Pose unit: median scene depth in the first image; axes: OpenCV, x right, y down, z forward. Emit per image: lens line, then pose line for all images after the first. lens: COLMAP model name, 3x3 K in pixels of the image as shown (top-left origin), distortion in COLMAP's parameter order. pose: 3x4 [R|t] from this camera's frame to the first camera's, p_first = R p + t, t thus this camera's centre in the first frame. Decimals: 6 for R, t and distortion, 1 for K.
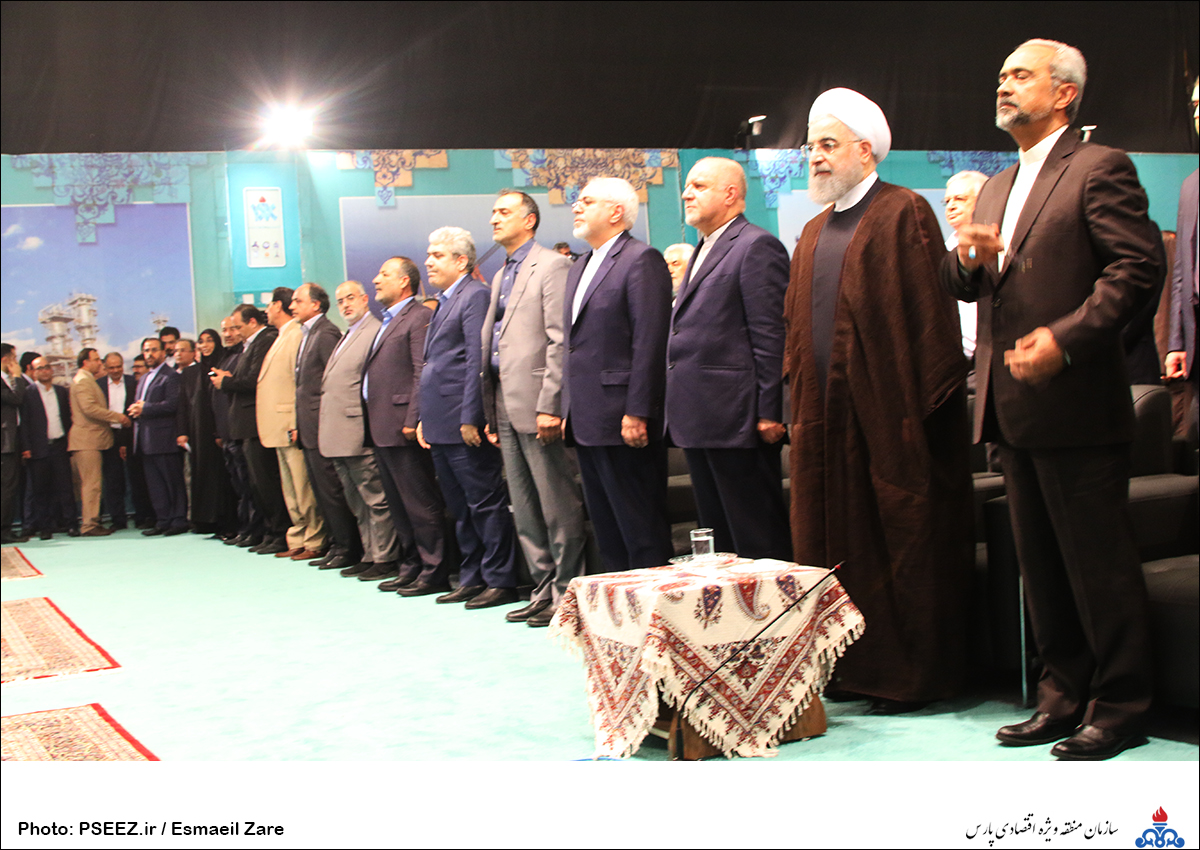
lens RADIAL K [[1593.0, 0, 600.0], [0, 1593.0, 425.0], [0, 0, 1]] dist [-0.096536, 0.053985]
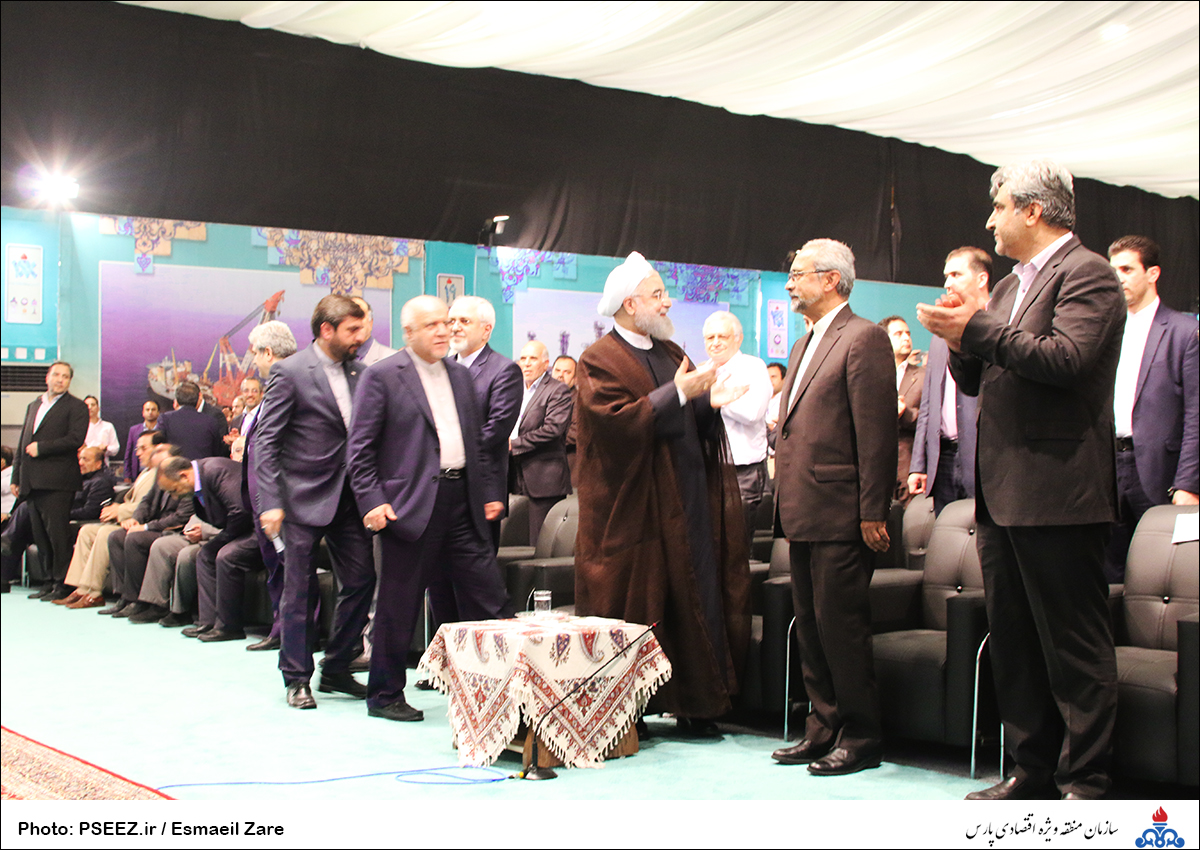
lens RADIAL K [[1593.0, 0, 600.0], [0, 1593.0, 425.0], [0, 0, 1]] dist [-0.096536, 0.053985]
pose [[0.979800, 0.071229, 0.186866, -0.149189], [-0.061511, 0.996460, -0.057304, 0.003658], [-0.190287, 0.044652, 0.980713, -0.275442]]
